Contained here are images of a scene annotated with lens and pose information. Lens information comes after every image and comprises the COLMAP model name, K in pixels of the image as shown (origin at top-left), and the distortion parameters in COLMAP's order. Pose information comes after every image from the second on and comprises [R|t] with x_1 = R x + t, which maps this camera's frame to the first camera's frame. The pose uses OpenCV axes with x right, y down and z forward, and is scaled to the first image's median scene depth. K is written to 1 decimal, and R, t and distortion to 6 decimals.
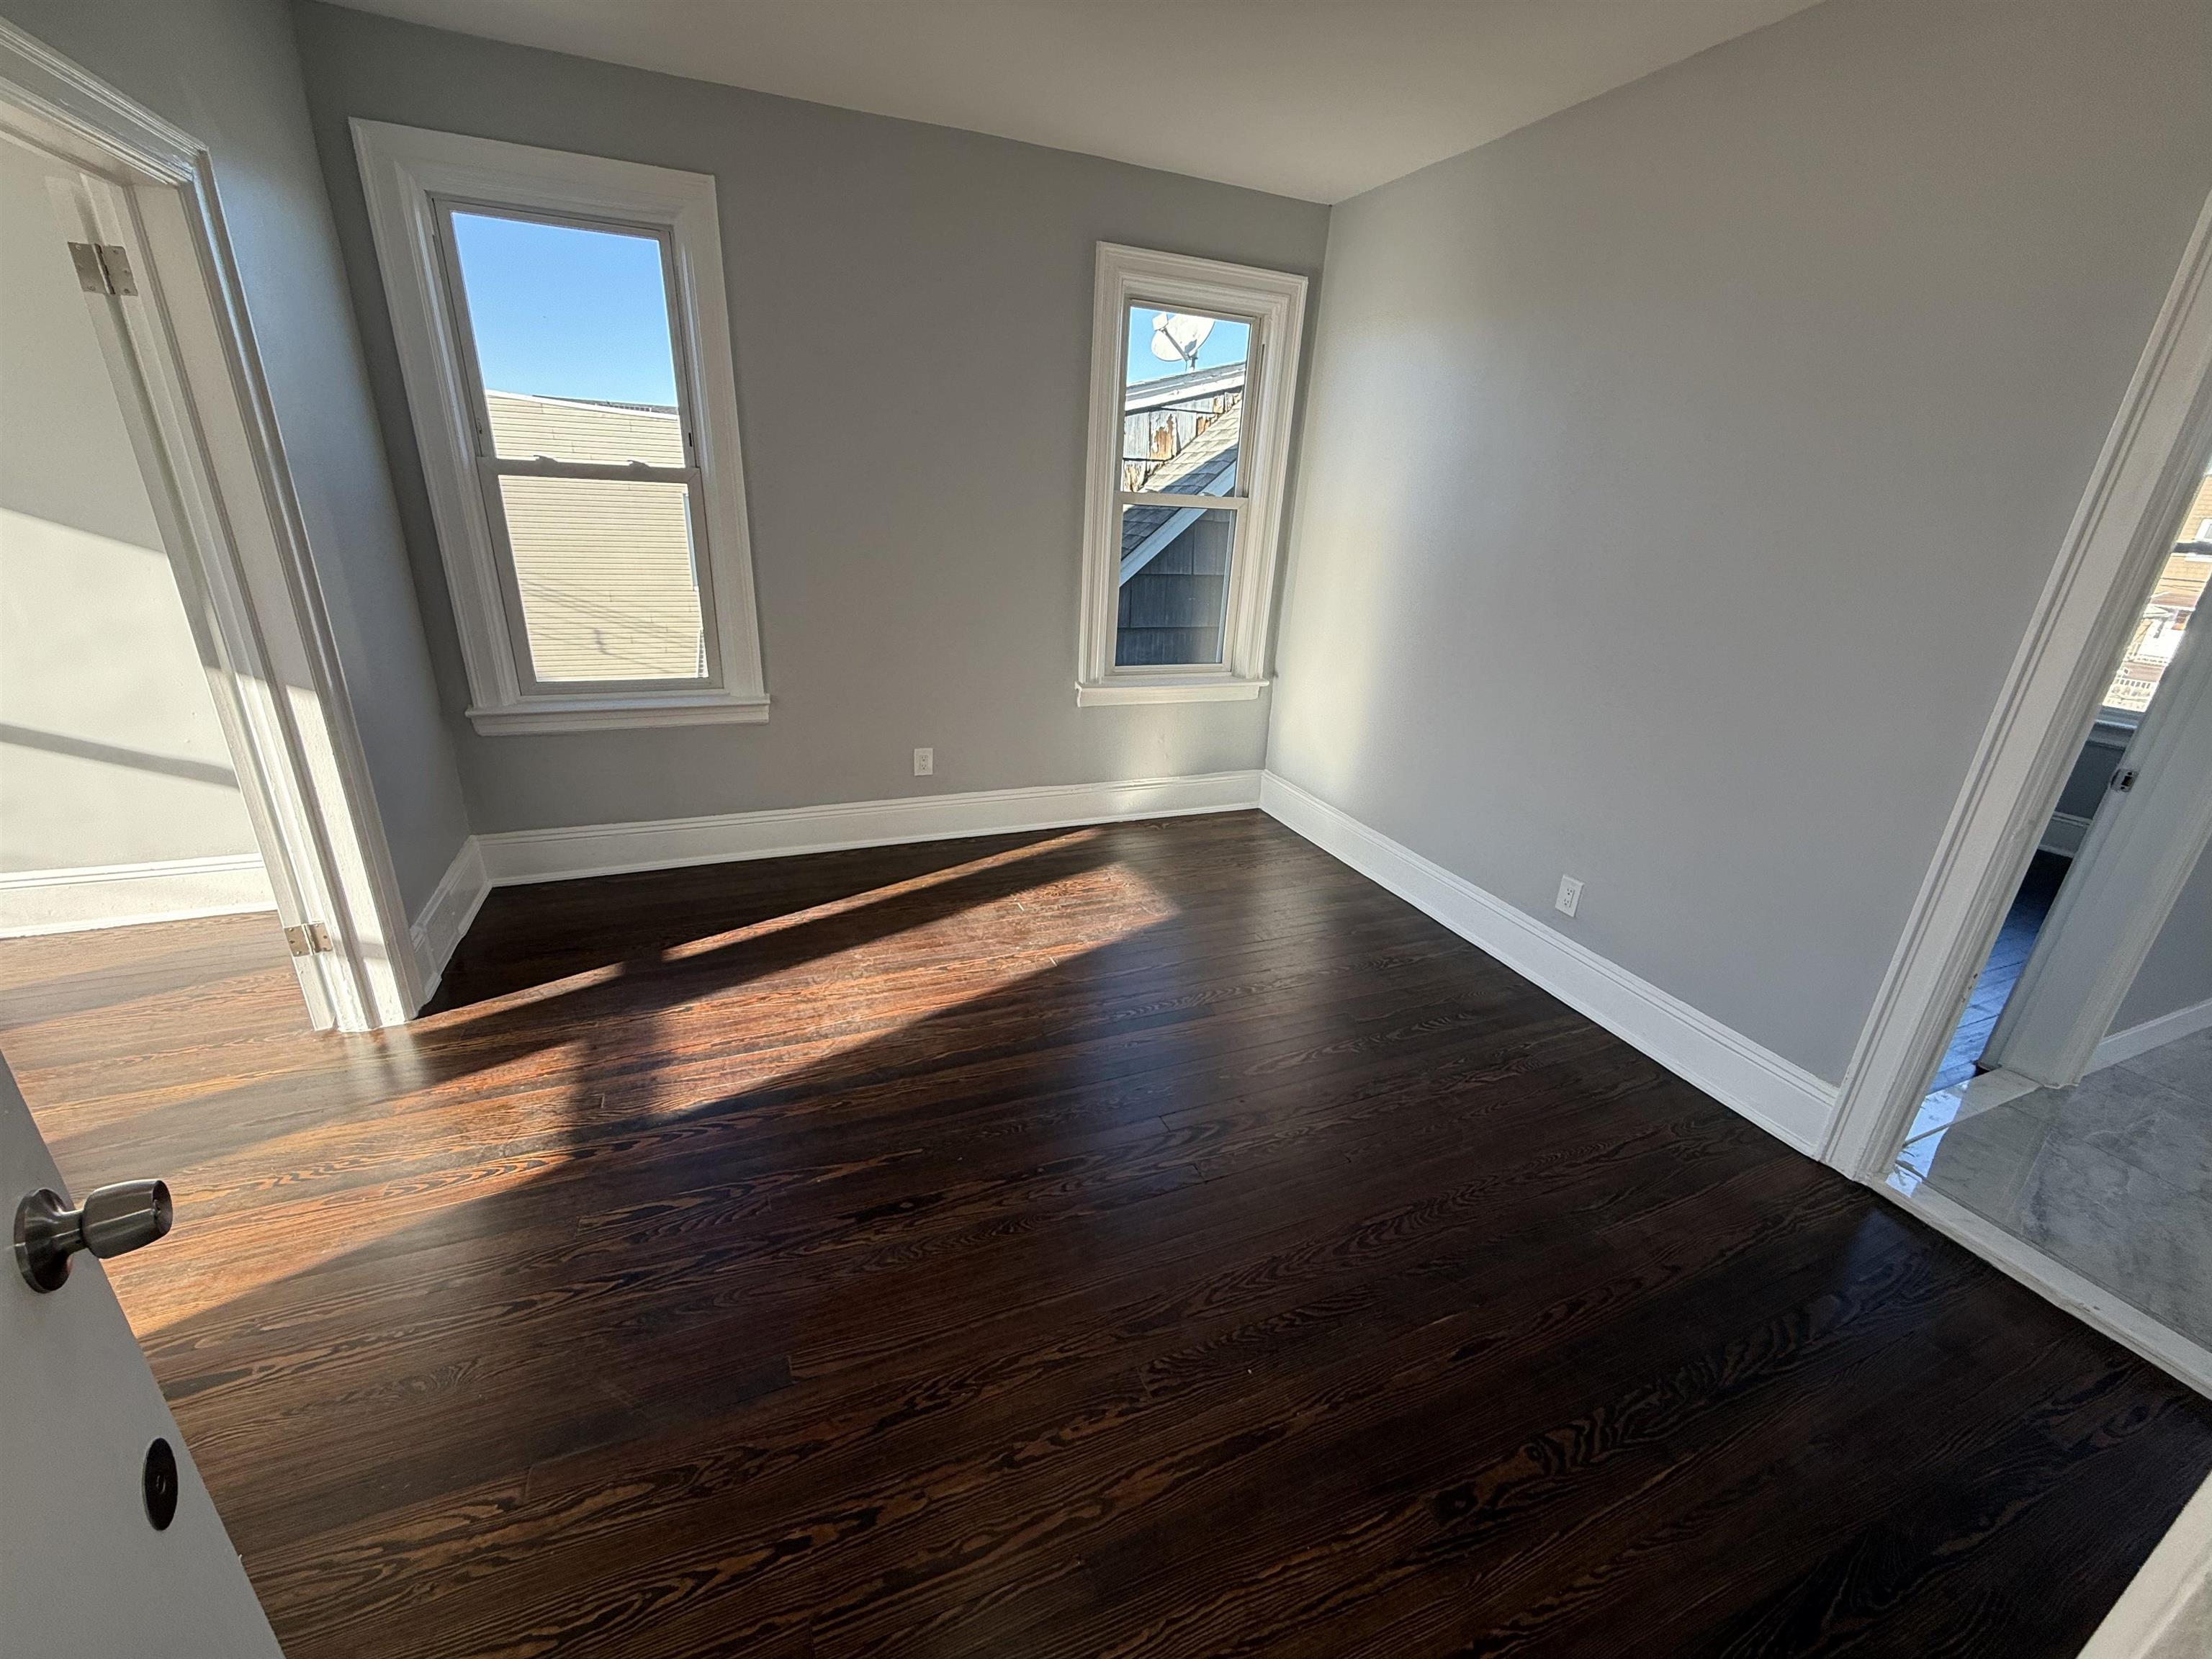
lens RADIAL K [[885.2, 0, 1099.8], [0, 885.2, 832.2], [0, 0, 1]] dist [0.001322, -0.000360]
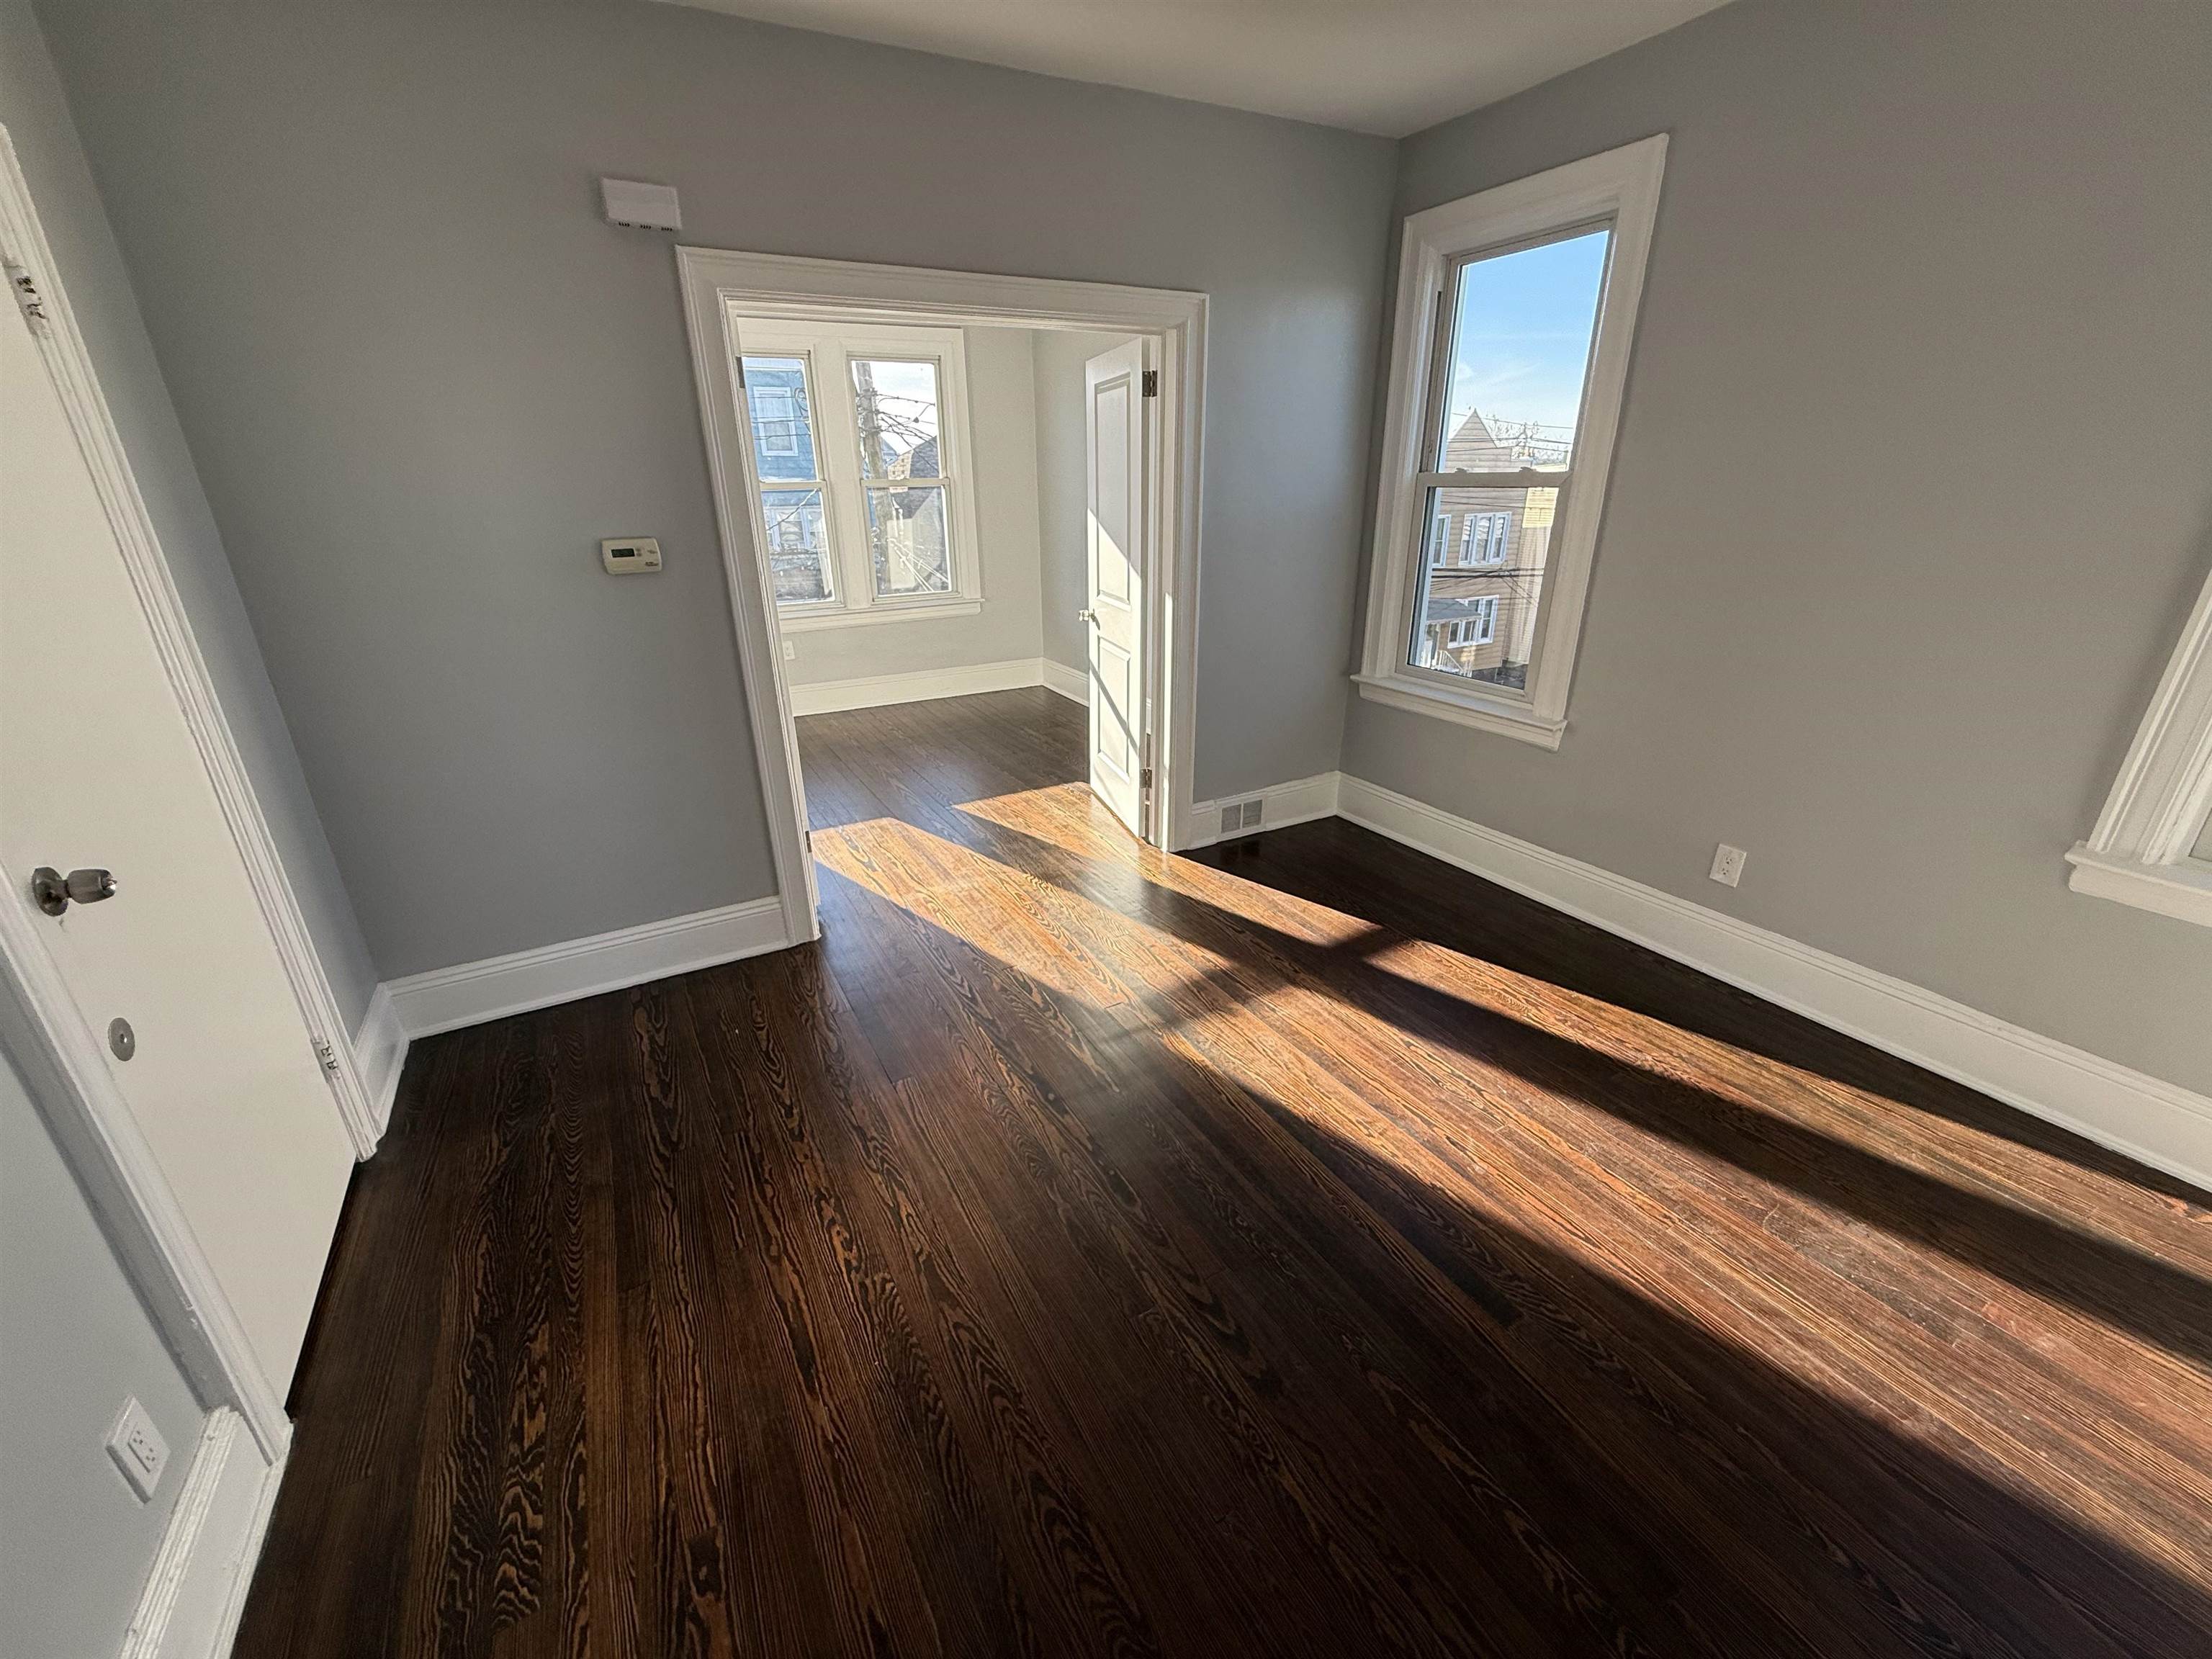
lens RADIAL K [[885.2, 0, 1102.9], [0, 885.2, 831.9], [0, 0, 1]] dist [0.001322, -0.000360]
pose [[0.107564, 0.325818, -0.939294, 0.801805], [-0.340798, 0.899618, 0.273029, -0.248955], [0.933963, 0.290741, 0.207805, 0.730113]]
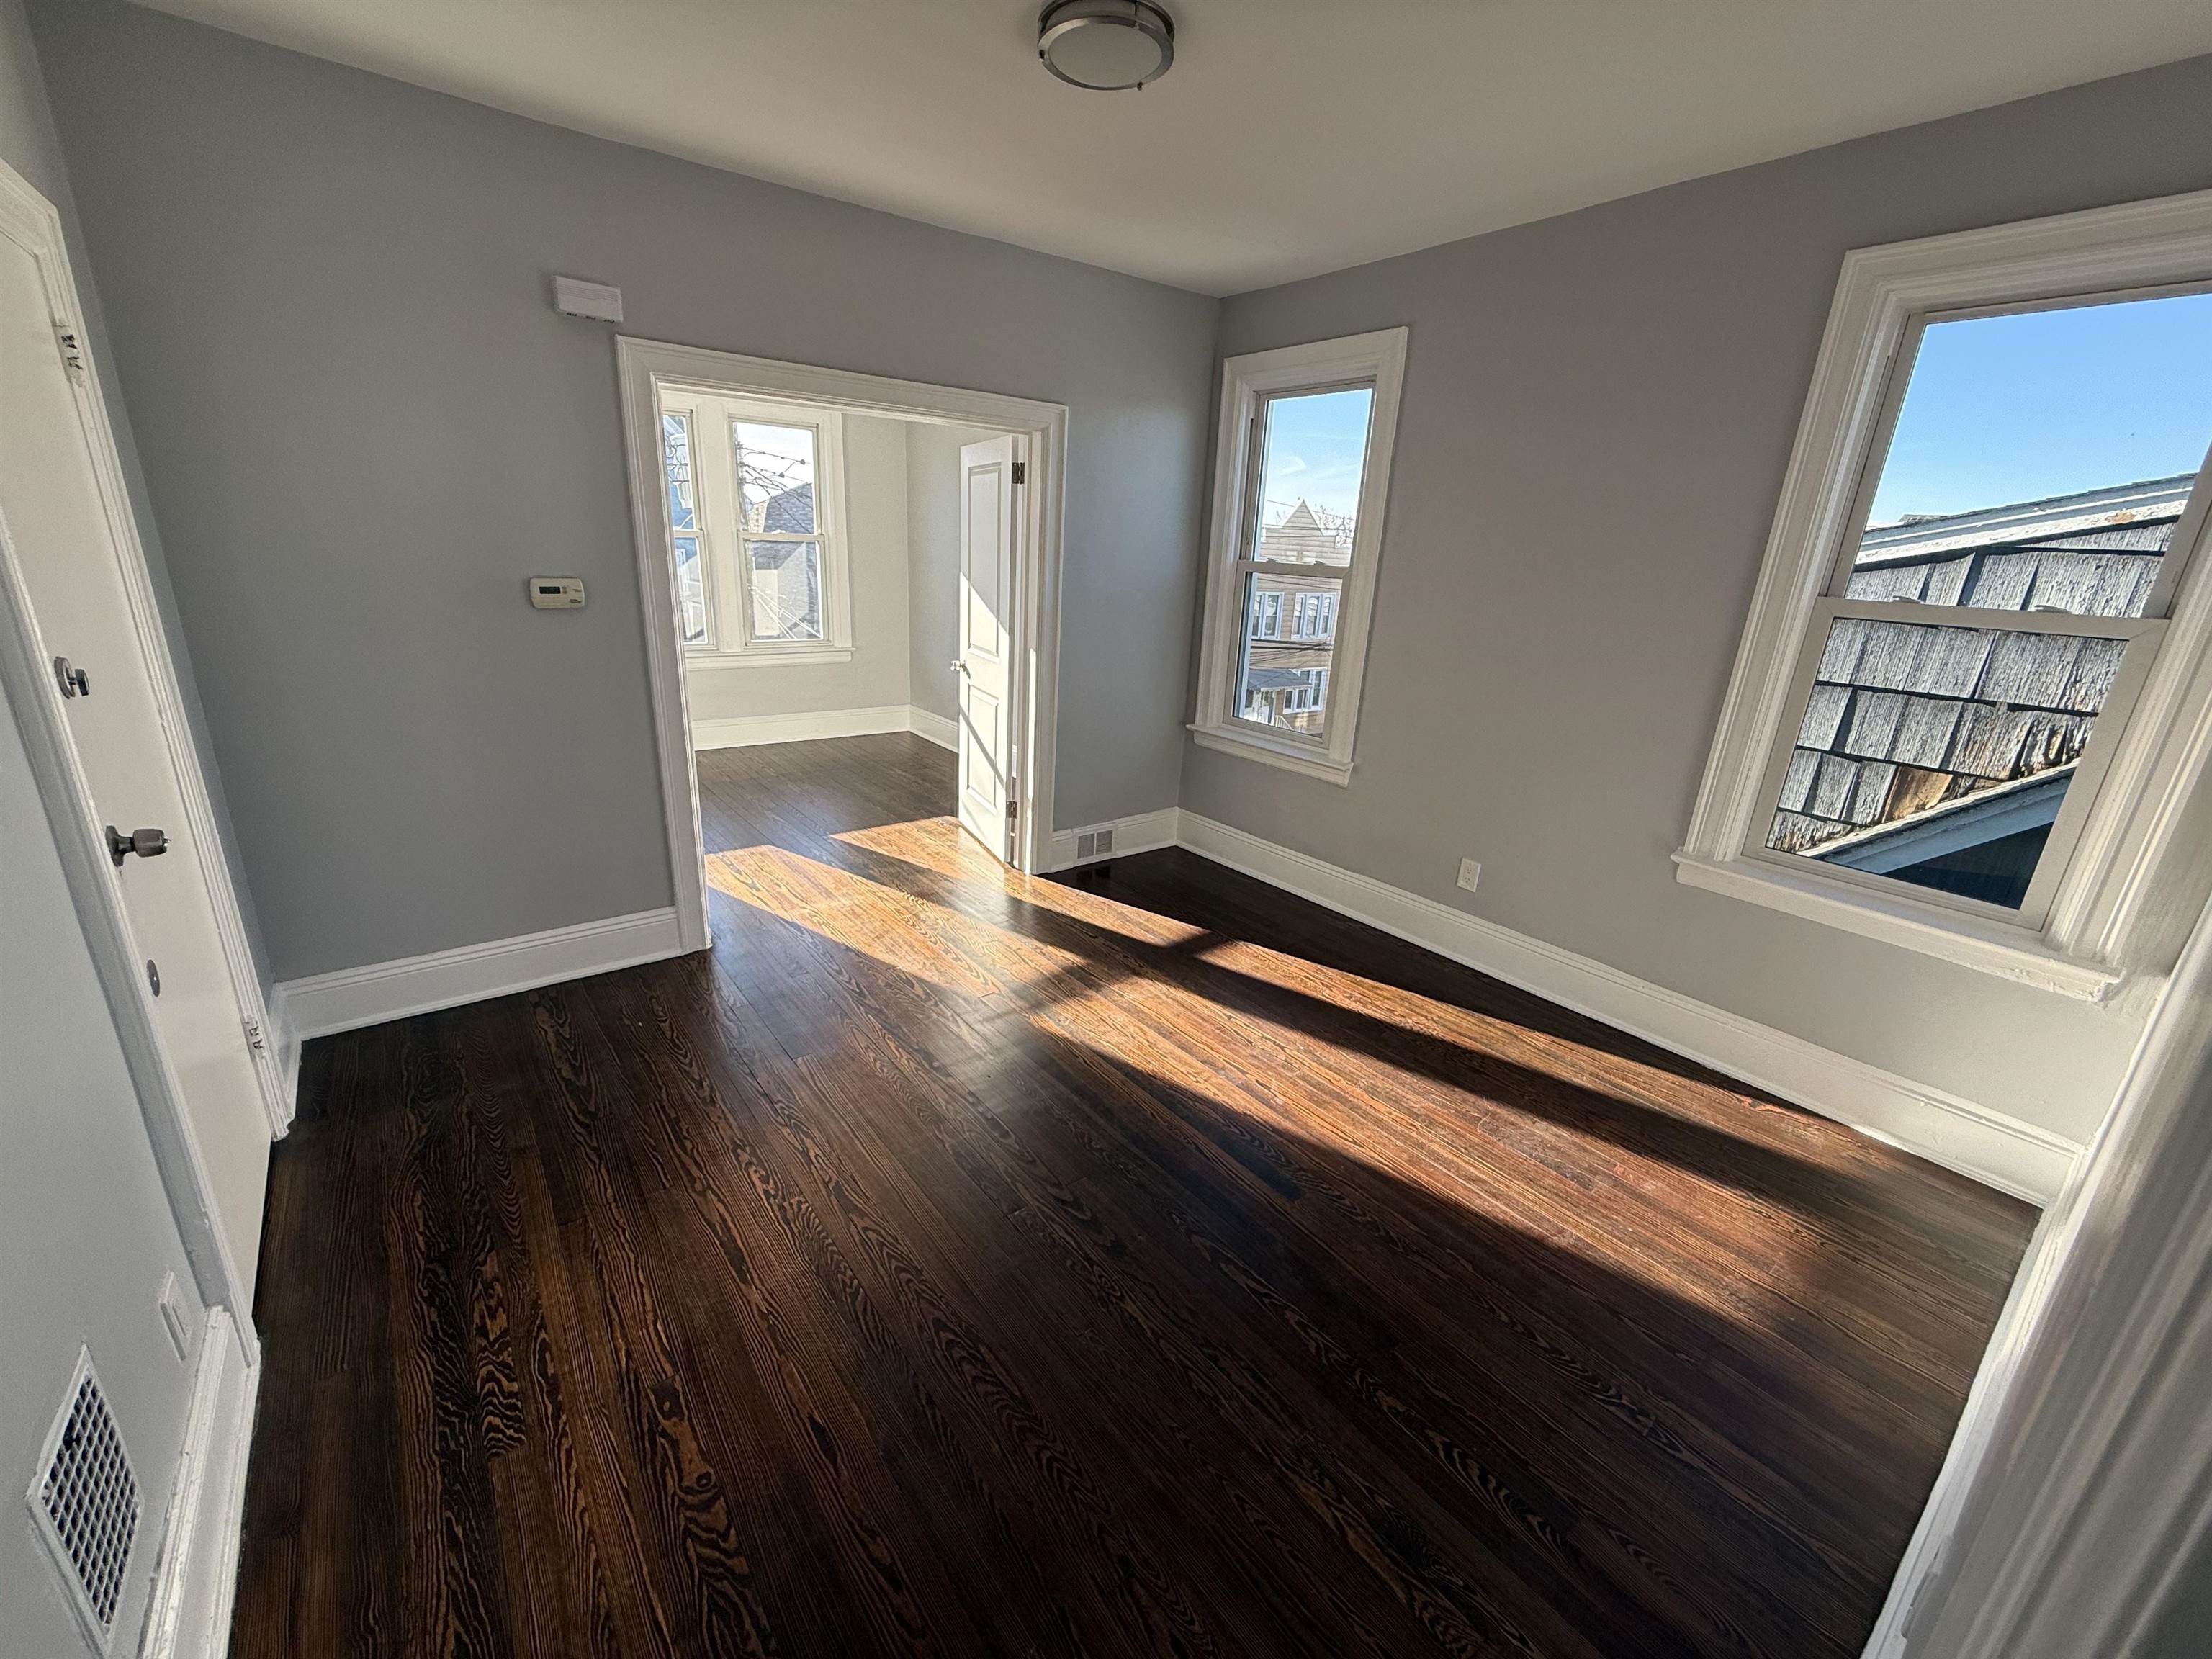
lens RADIAL K [[885.2, 0, 1103.4], [0, 885.2, 833.8], [0, 0, 1]] dist [0.001322, -0.000360]
pose [[0.261282, 0.268349, -0.927211, 1.063577], [-0.379844, 0.911663, 0.156811, -0.231974], [0.887384, 0.311224, 0.340132, 0.661679]]
